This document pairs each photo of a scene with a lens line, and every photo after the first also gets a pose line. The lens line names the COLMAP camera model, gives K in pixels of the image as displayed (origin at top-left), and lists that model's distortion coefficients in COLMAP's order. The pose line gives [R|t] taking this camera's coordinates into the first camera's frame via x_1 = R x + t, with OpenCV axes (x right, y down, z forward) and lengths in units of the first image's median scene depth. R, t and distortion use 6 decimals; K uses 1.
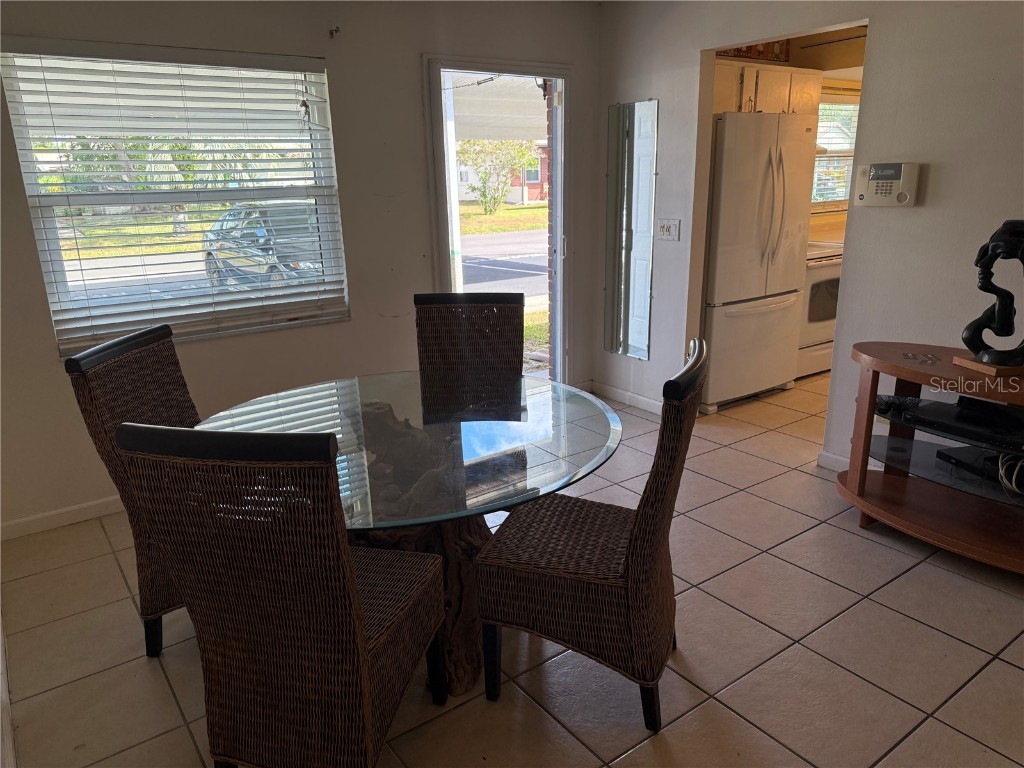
lens RADIAL K [[718.2, 0, 512.5], [0, 718.2, 387.0], [0, 0, 1]] dist [0.023982, -0.014593]
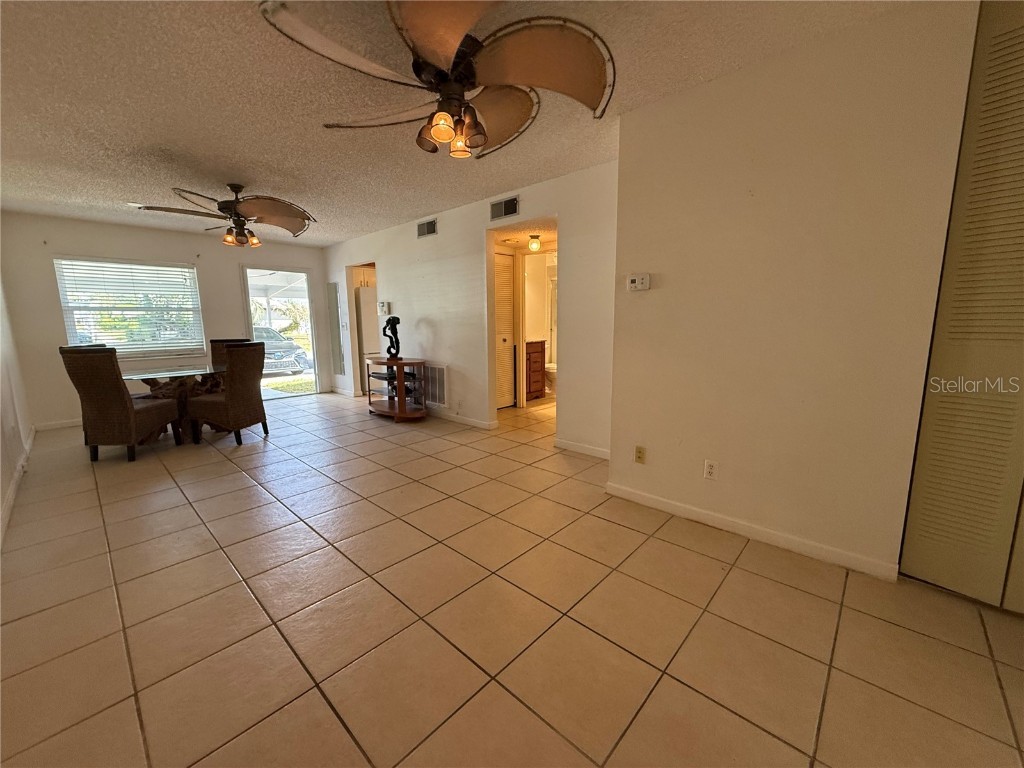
lens RADIAL K [[410.8, 0, 507.3], [0, 410.8, 380.0], [0, 0, 1]] dist [0.005576, -0.000220]
pose [[0.984613, -0.015979, 0.174015, 0.715871], [0.041101, 0.989050, -0.141740, 0.302504], [-0.169844, 0.146711, 0.974489, -0.787422]]
